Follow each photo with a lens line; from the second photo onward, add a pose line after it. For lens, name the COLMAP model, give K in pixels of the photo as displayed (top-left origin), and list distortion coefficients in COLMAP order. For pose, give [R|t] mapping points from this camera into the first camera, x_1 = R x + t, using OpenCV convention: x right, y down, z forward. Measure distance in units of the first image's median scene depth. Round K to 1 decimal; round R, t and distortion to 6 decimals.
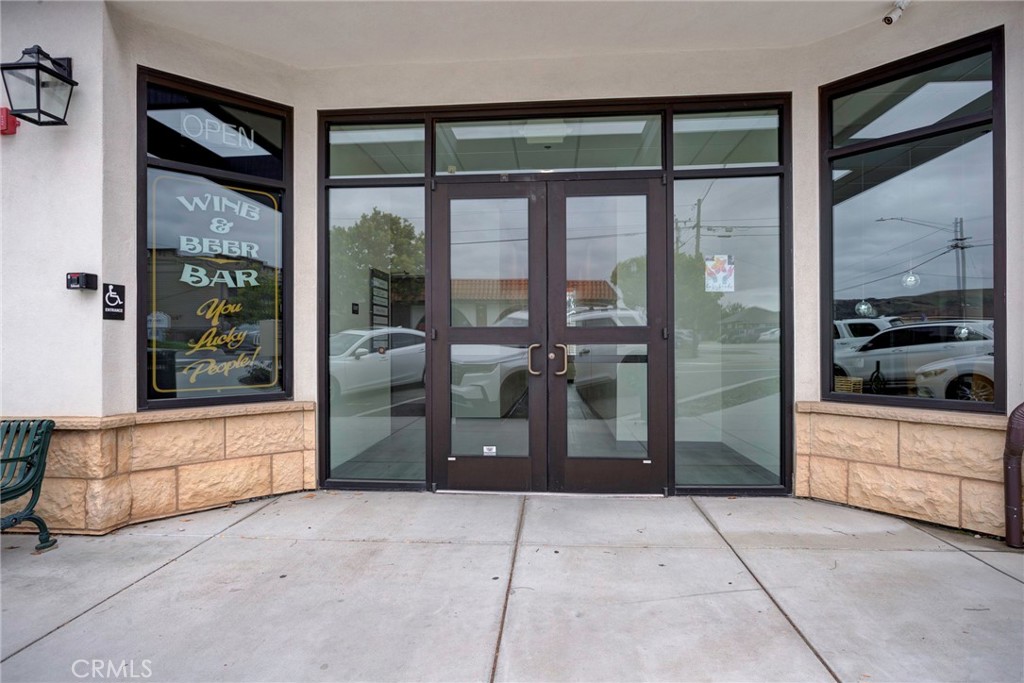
lens RADIAL K [[536.7, 0, 515.3], [0, 536.7, 342.9], [0, 0, 1]] dist [-0.009393, 0.001718]
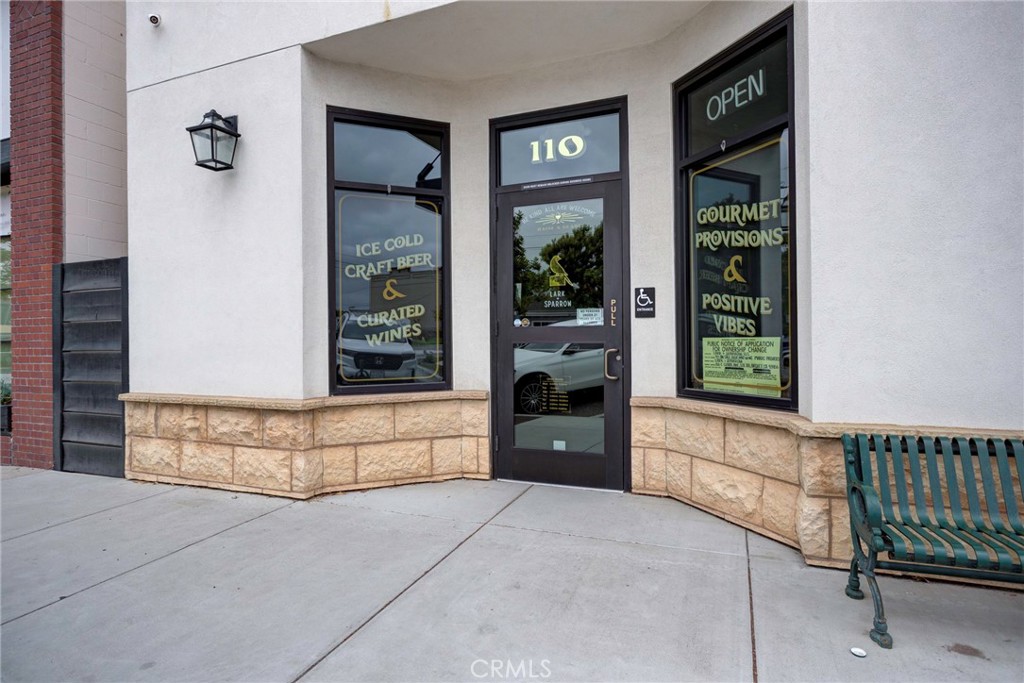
lens RADIAL K [[536.7, 0, 510.6], [0, 536.7, 336.1], [0, 0, 1]] dist [-0.009393, 0.001718]
pose [[0.950471, -0.003578, -0.310792, 0.188708], [0.002850, 0.999992, -0.002798, -0.000976], [0.310799, 0.001773, 0.950474, -0.014162]]
